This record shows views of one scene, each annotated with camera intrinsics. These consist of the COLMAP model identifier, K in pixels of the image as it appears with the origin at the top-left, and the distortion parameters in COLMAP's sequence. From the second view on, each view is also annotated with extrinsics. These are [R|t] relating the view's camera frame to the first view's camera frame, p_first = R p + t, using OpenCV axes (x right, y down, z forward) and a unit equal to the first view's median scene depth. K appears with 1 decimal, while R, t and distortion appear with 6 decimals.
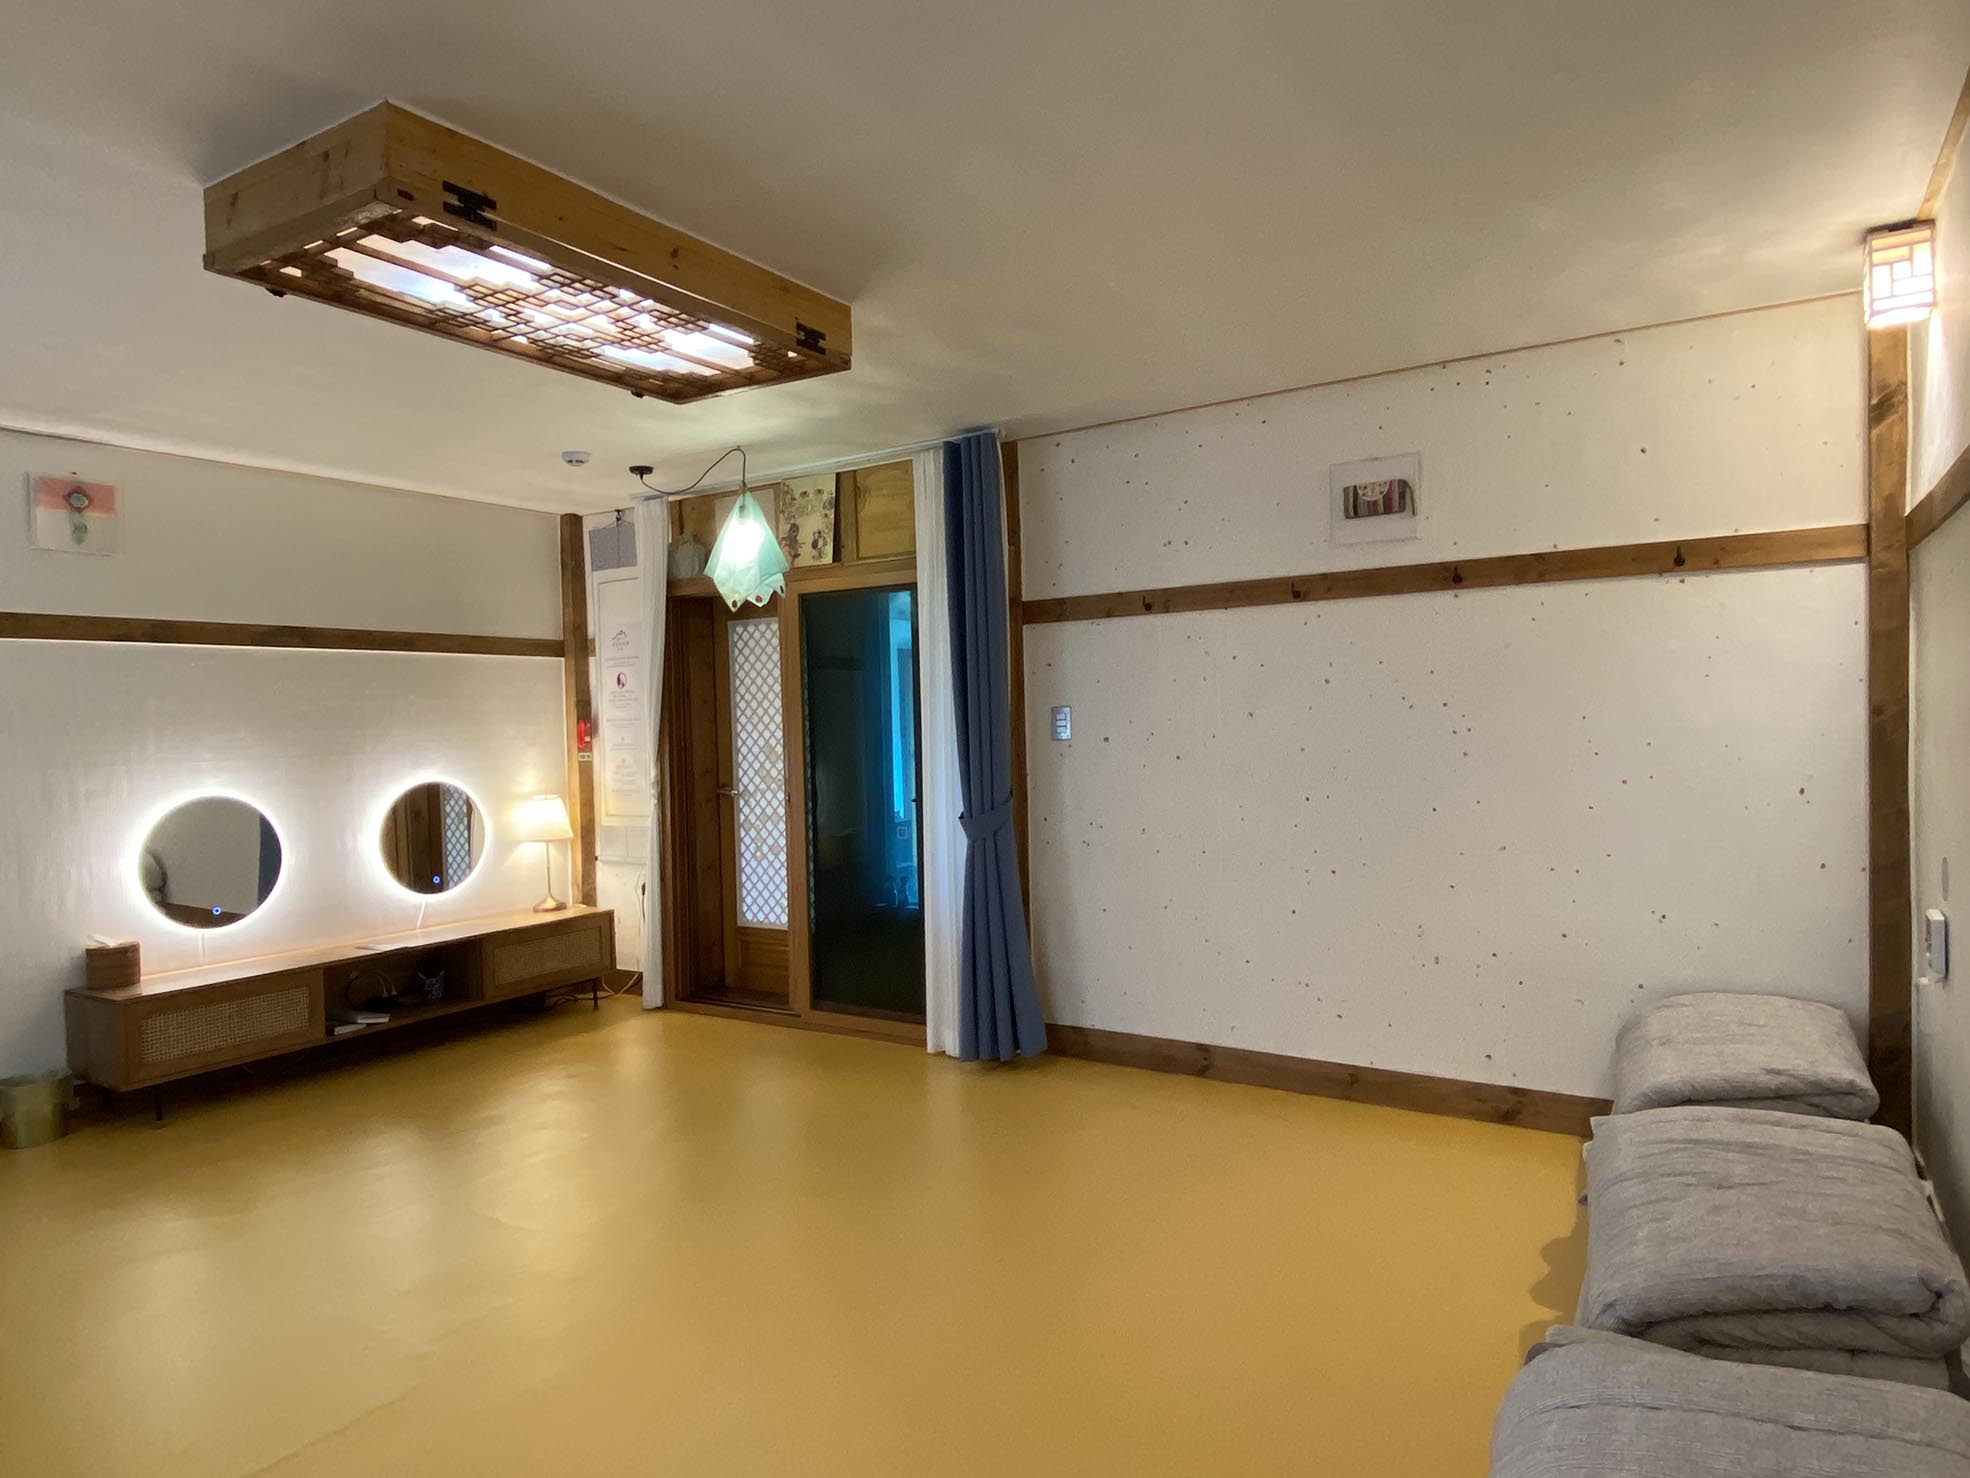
lens RADIAL K [[1179.0, 0, 987.5], [0, 1179.0, 742.0], [0, 0, 1]] dist [0.001666, 0.000143]
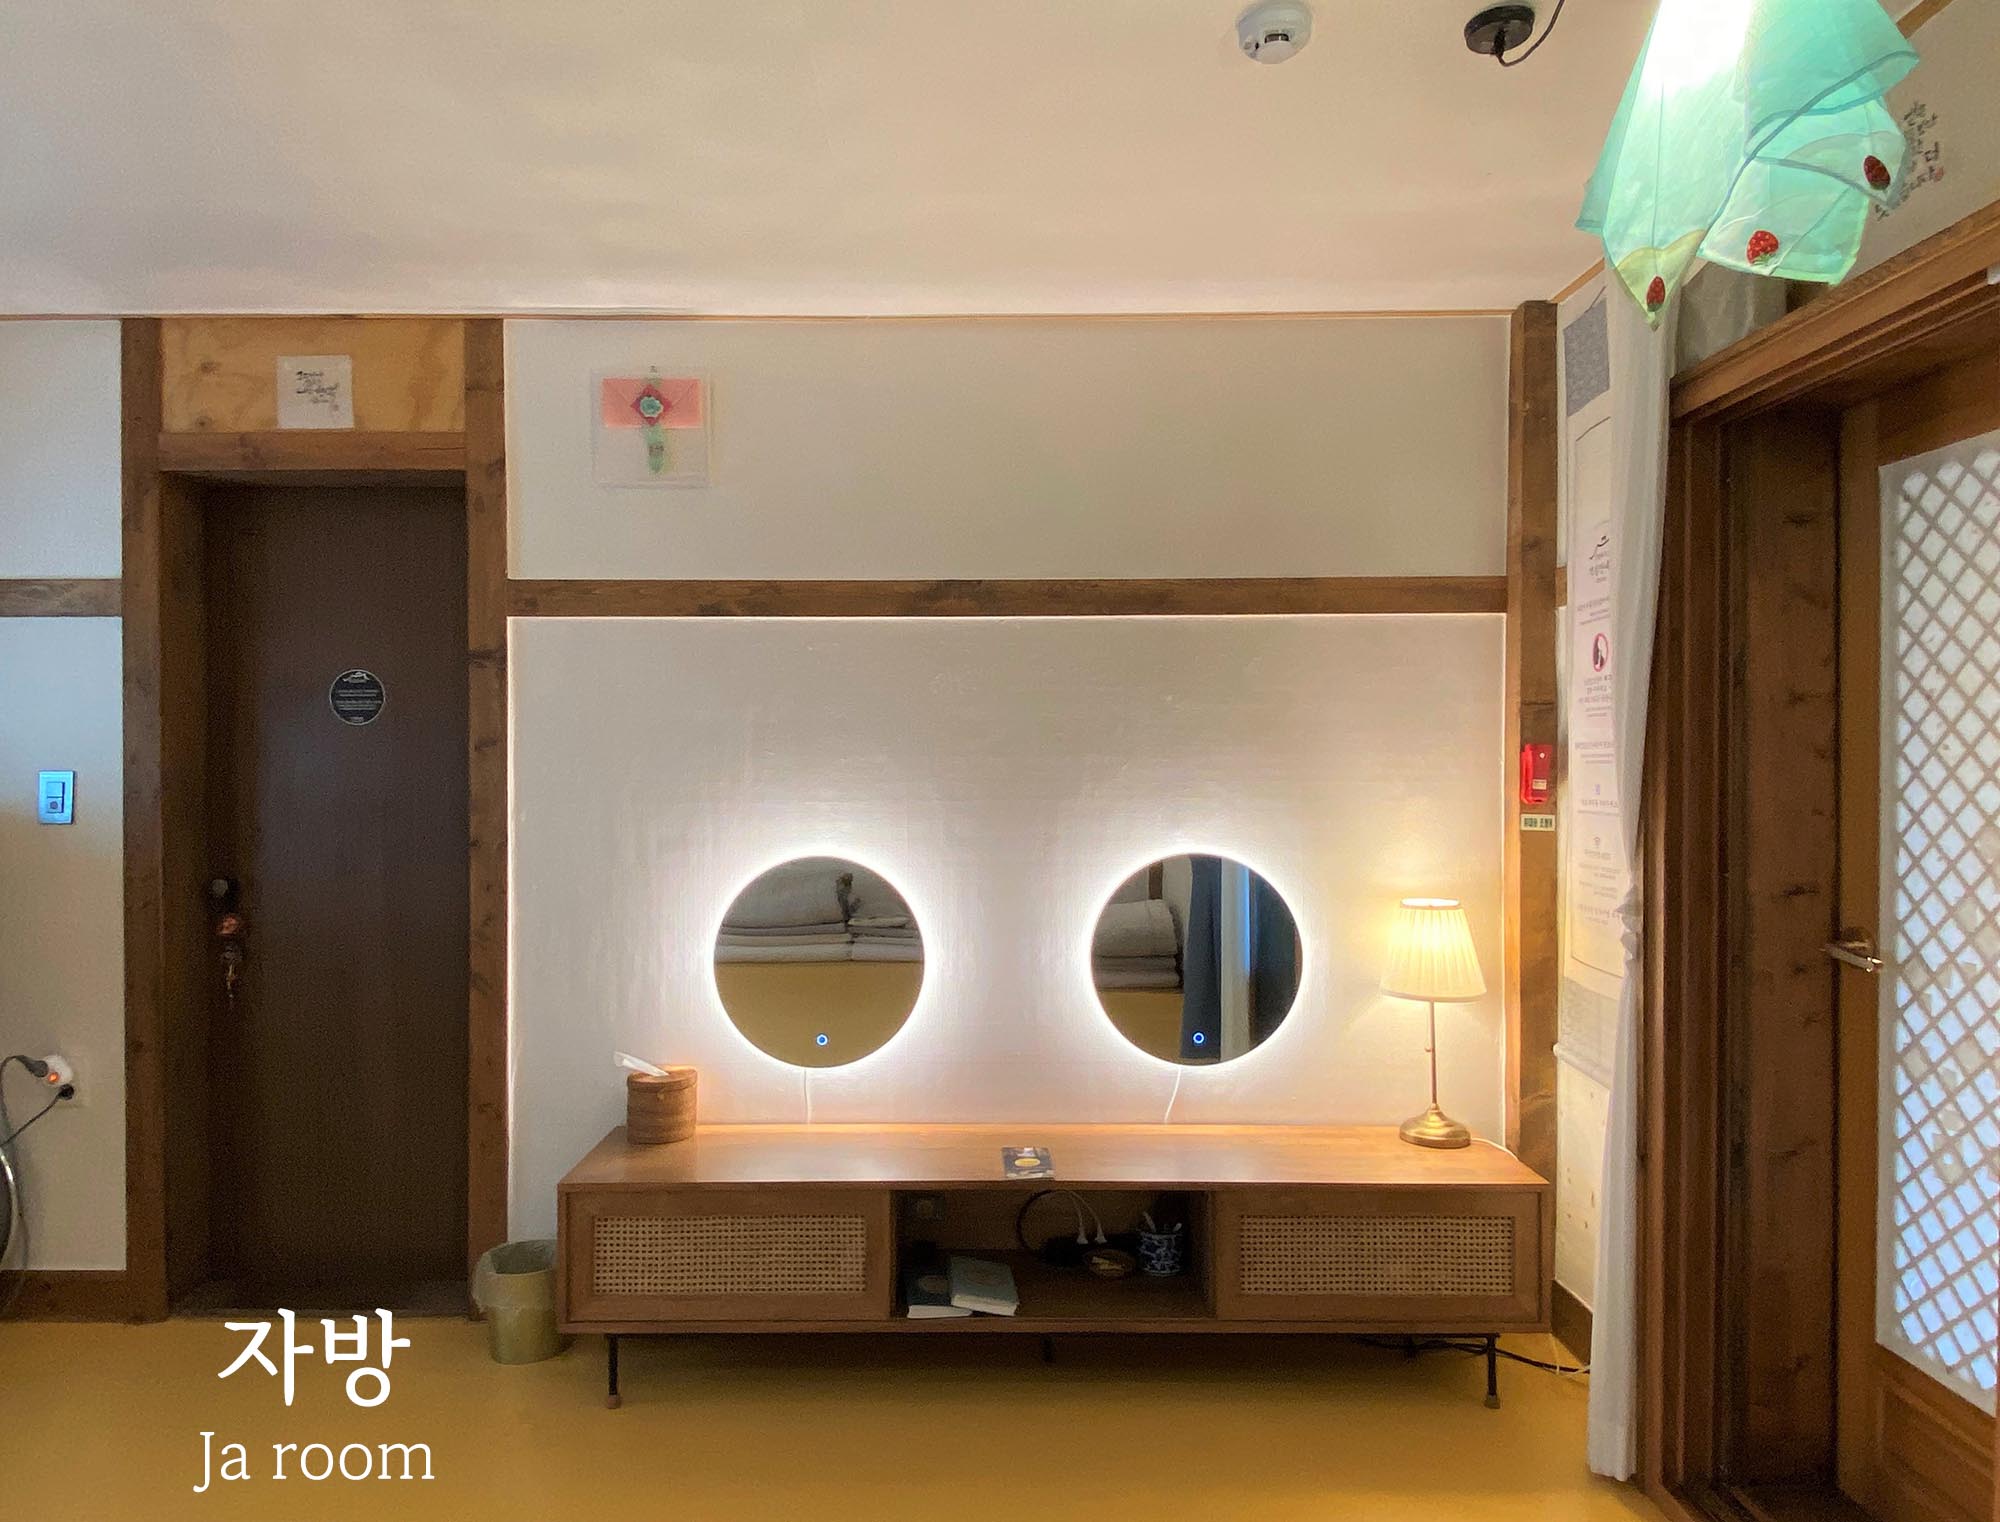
lens RADIAL K [[1229.6, 0, 997.1], [0, 1229.6, 769.1], [0, 0, 1]] dist [0.006831, -0.005205]
pose [[0.534503, 0.032134, -0.844555, -0.049767], [-0.026693, 0.999420, 0.021133, -0.013929], [0.844745, 0.011248, 0.535051, 0.590876]]
